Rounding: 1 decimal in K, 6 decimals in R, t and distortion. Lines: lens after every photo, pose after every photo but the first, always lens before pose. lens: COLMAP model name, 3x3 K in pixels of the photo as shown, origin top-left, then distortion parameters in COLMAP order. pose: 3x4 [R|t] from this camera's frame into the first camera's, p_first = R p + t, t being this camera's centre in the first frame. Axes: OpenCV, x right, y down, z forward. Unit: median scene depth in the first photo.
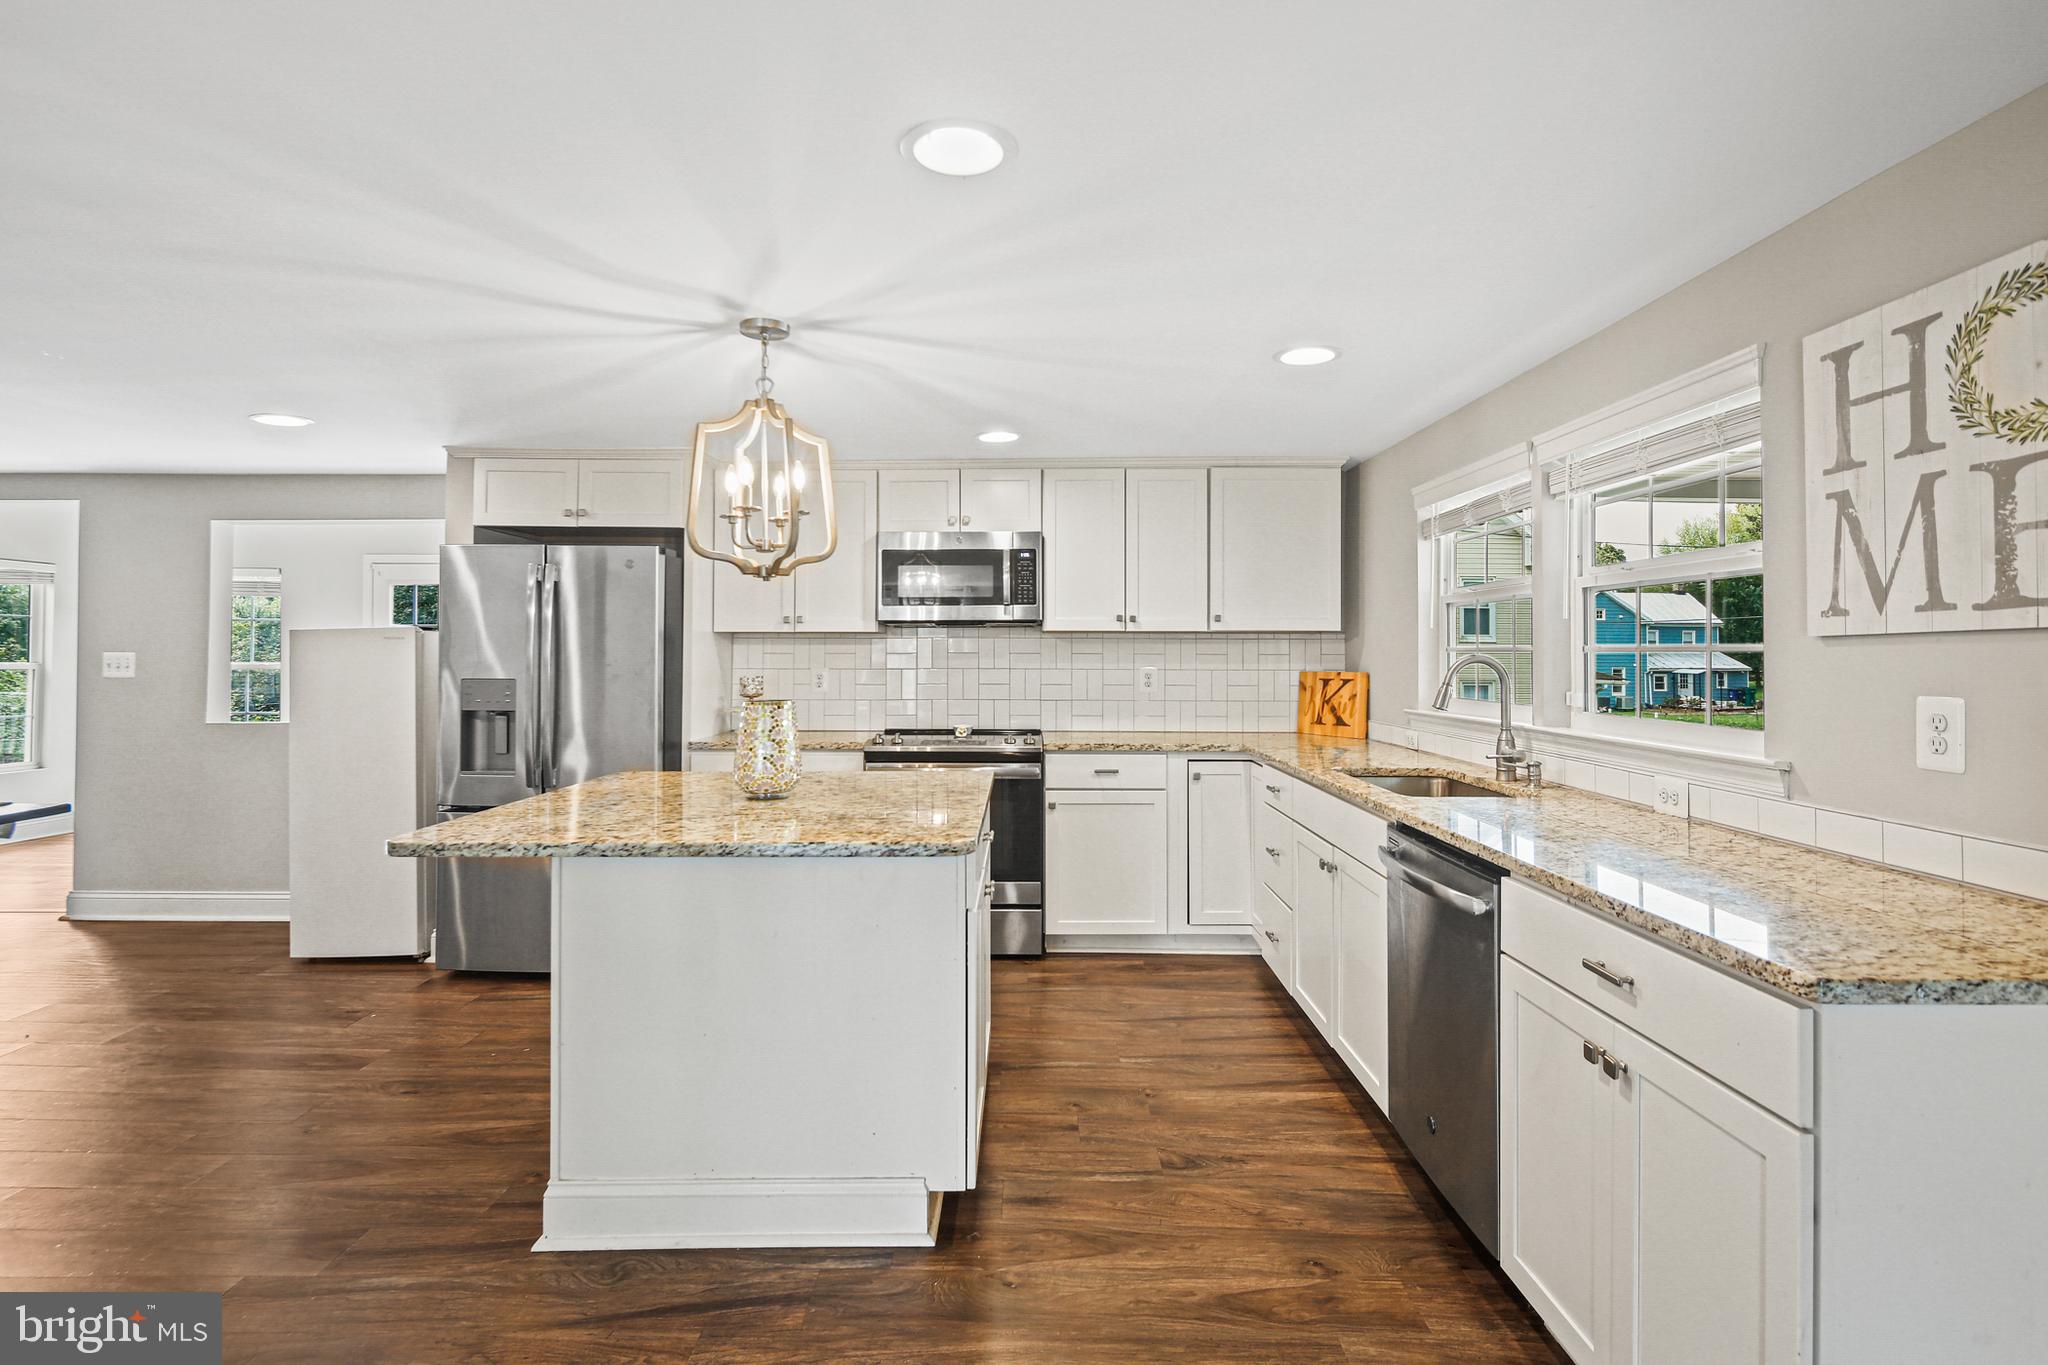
lens RADIAL K [[1003.5, 0, 1017.1], [0, 1003.5, 644.5], [0, 0, 1]] dist [-0.001650, -0.000973]
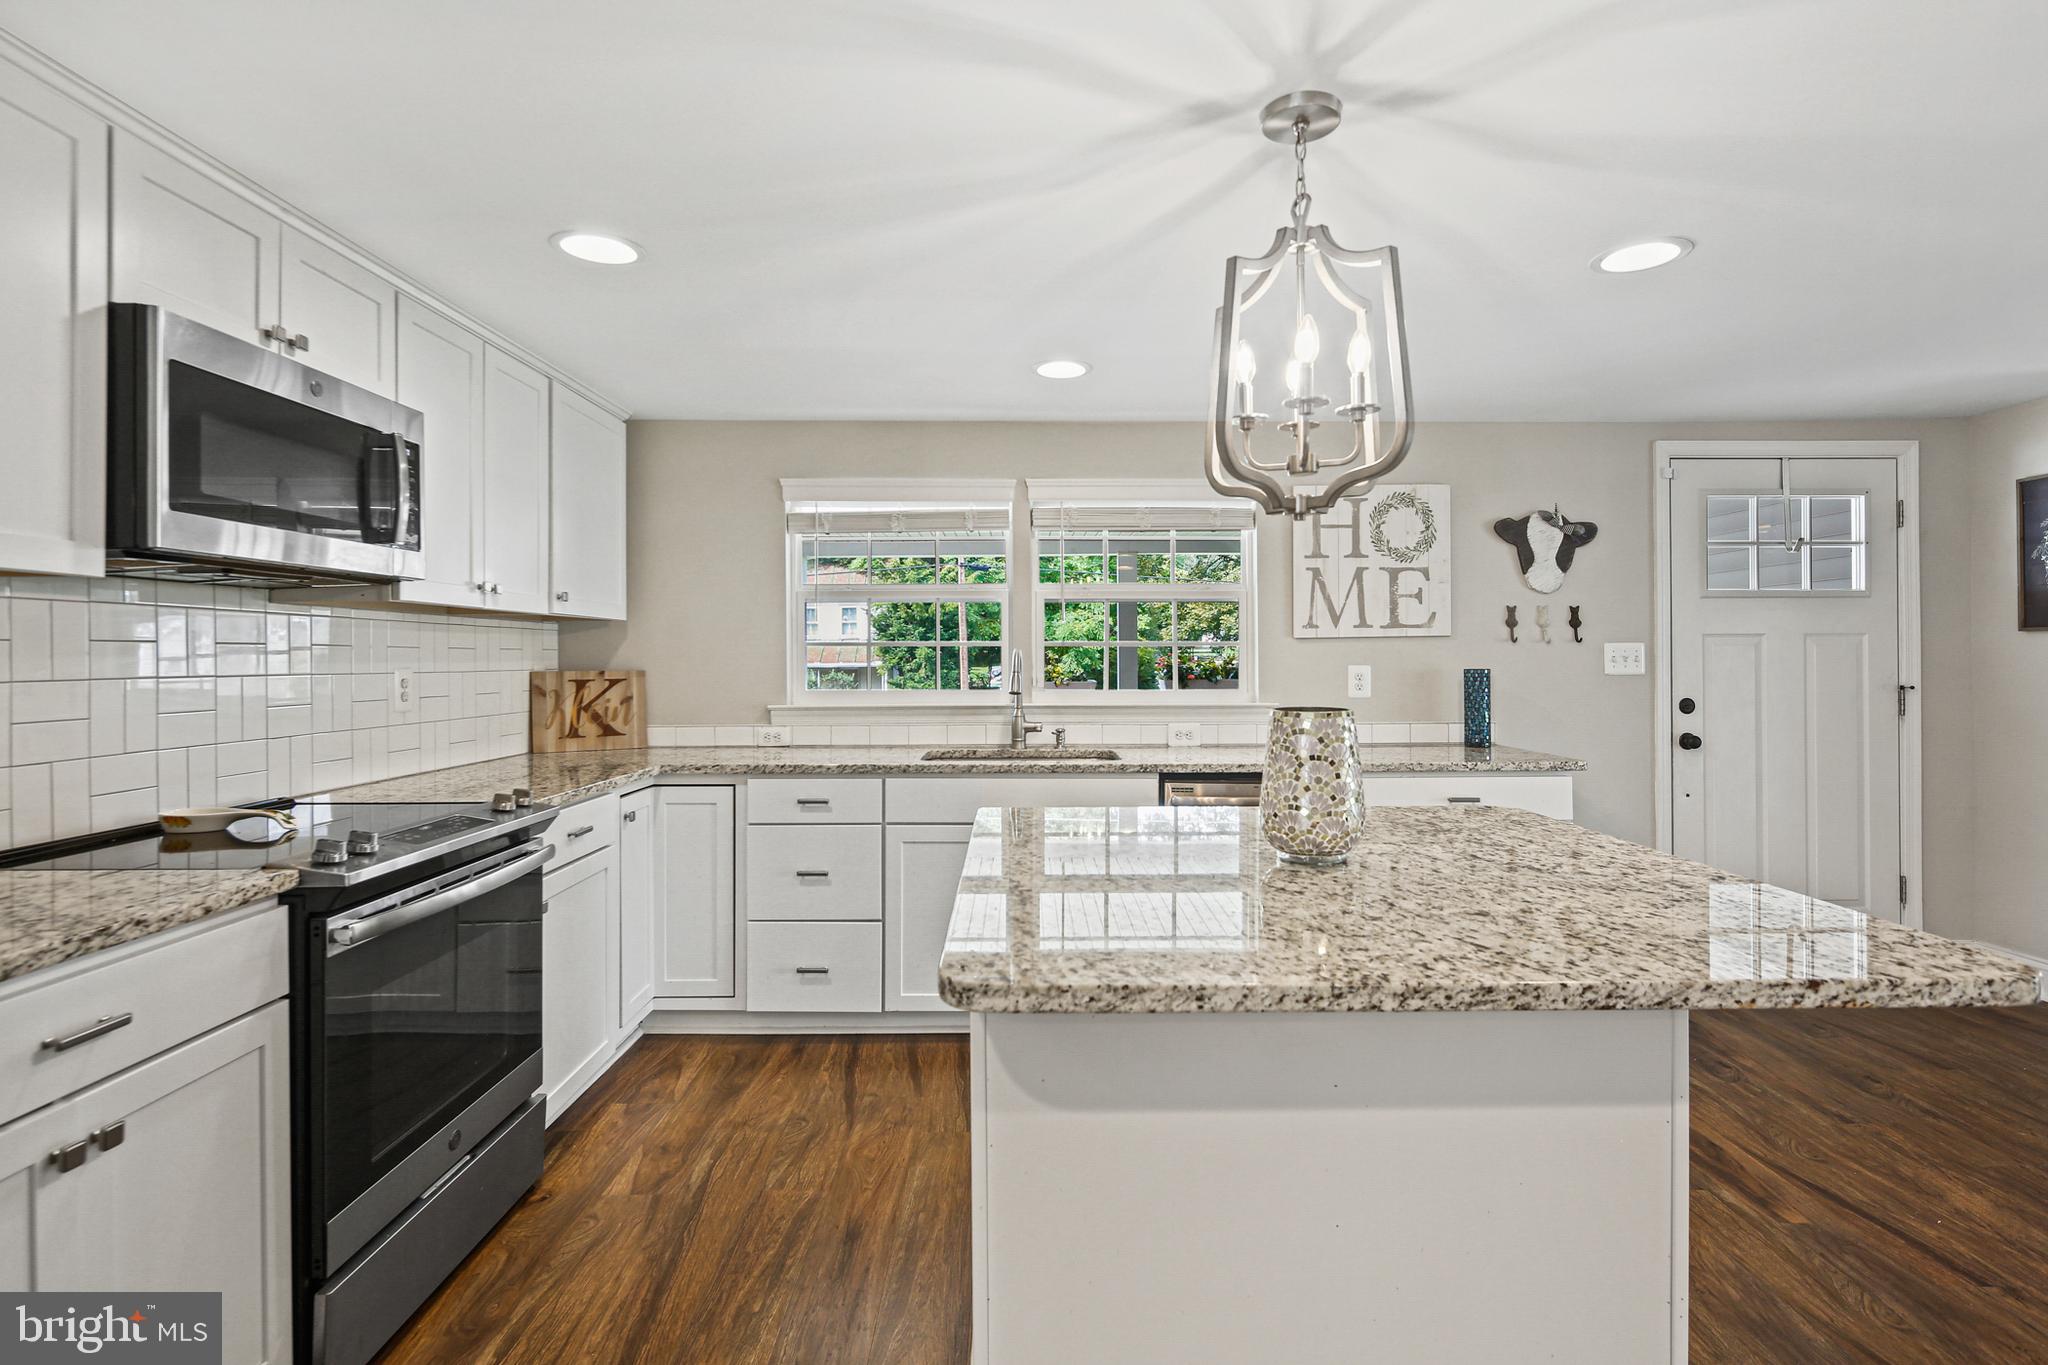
lens RADIAL K [[991.7, 0, 1023.9], [0, 991.7, 657.9], [0, 0, 1]] dist [0.000704, -0.000824]
pose [[-0.016042, -0.002019, 0.999869, -0.810138], [-0.006218, 0.999979, 0.001919, 0.021658], [-0.999852, -0.006187, -0.016054, 1.097436]]
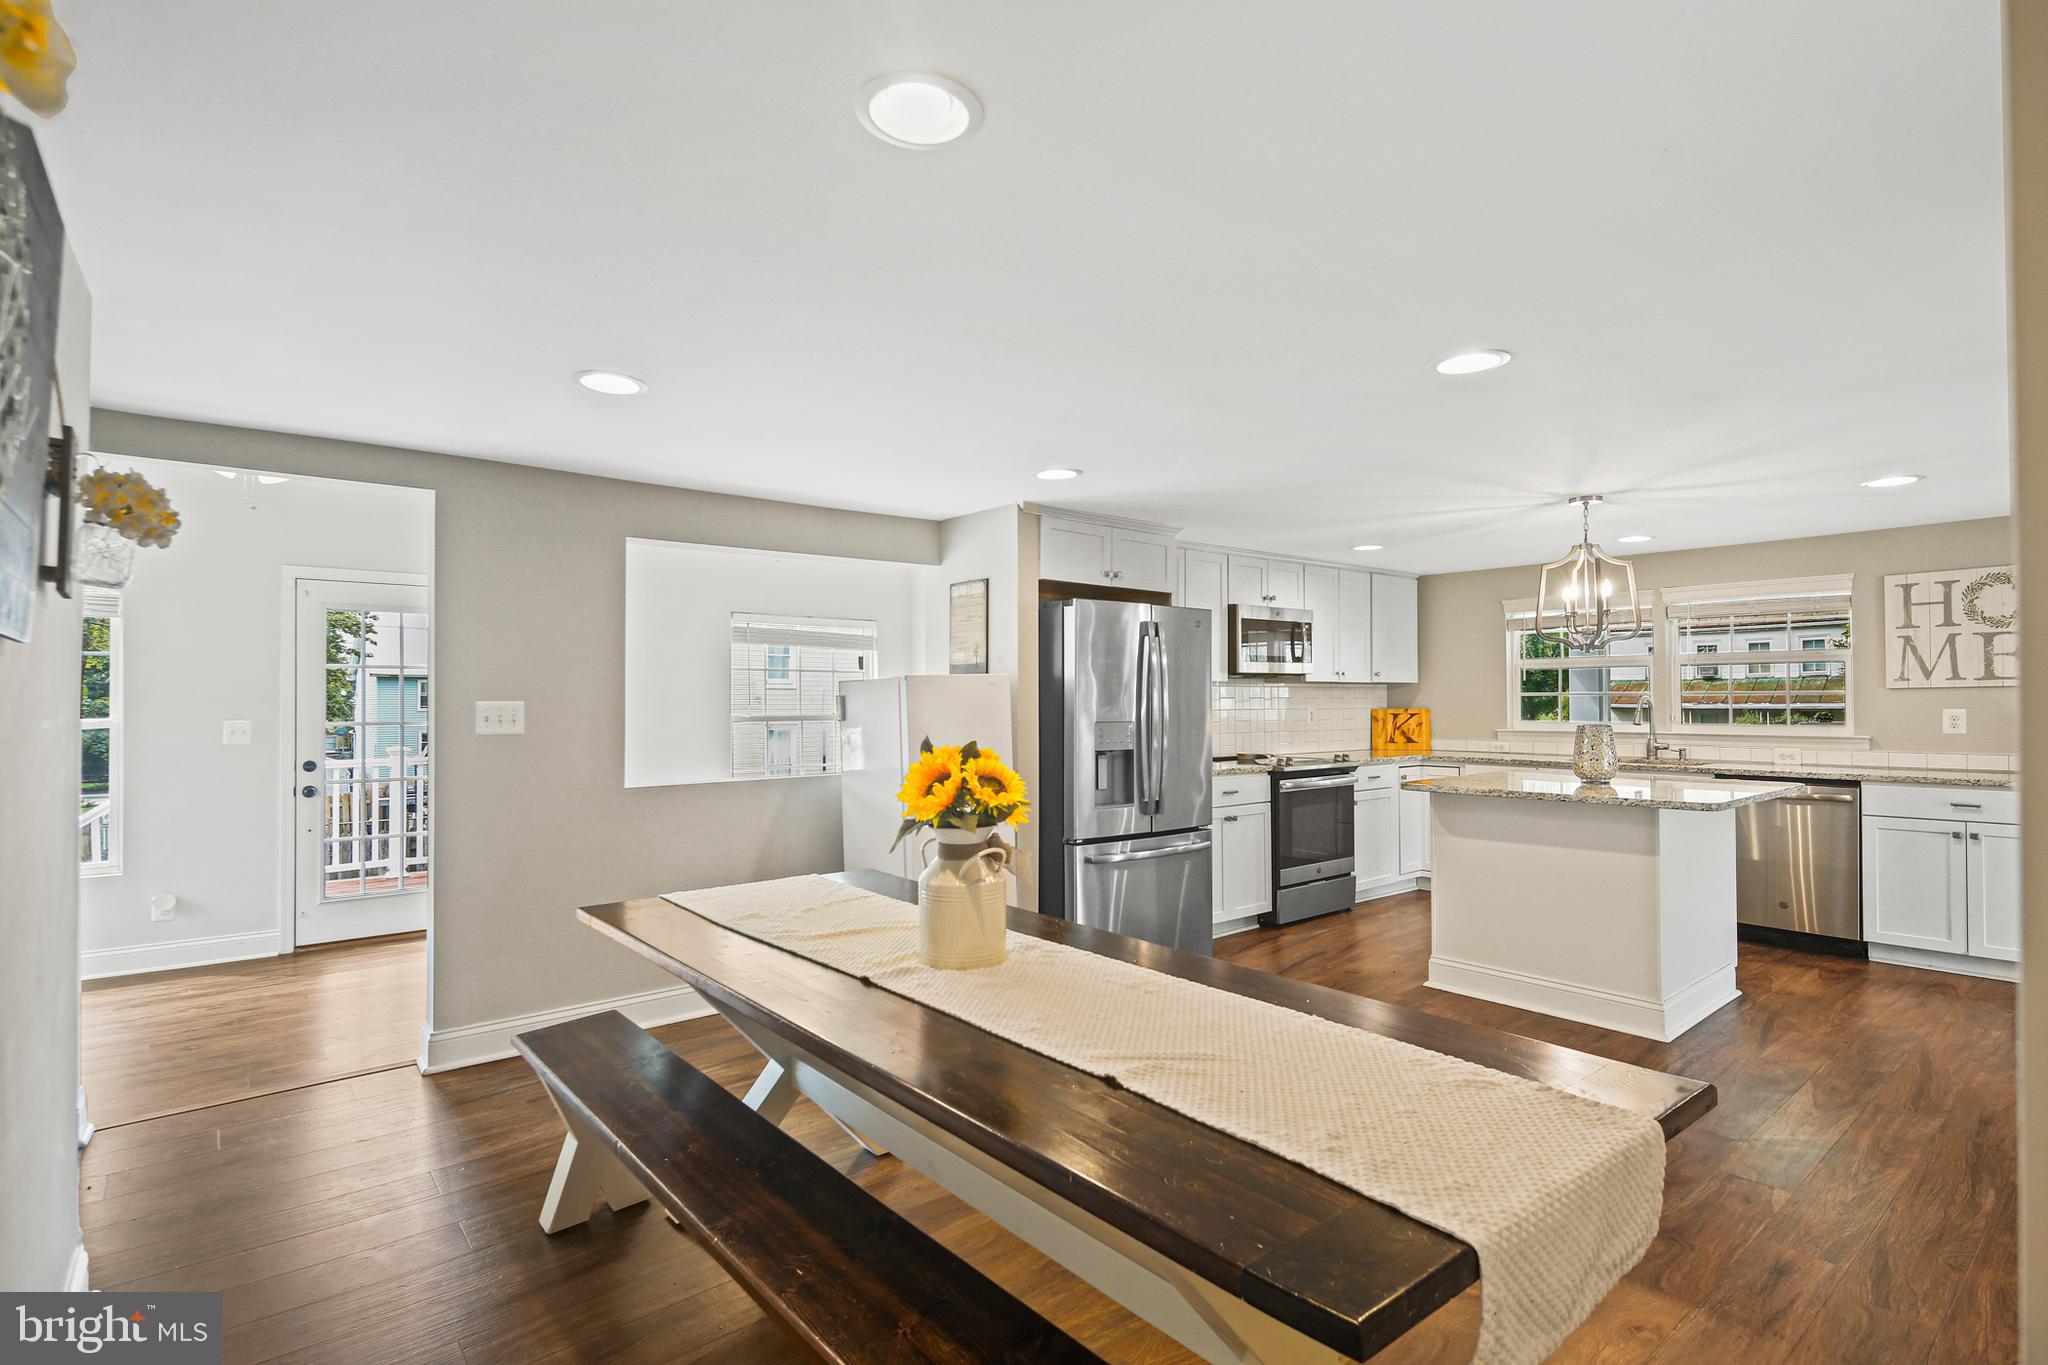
lens RADIAL K [[999.0, 0, 1012.6], [0, 999.0, 692.3], [0, 0, 1]] dist [0.003200, -0.005538]
pose [[0.769655, 0.000080, 0.638460, -1.896169], [-0.000309, 1.000000, 0.000247, 0.001798], [-0.638460, -0.000387, 0.769655, 0.308691]]
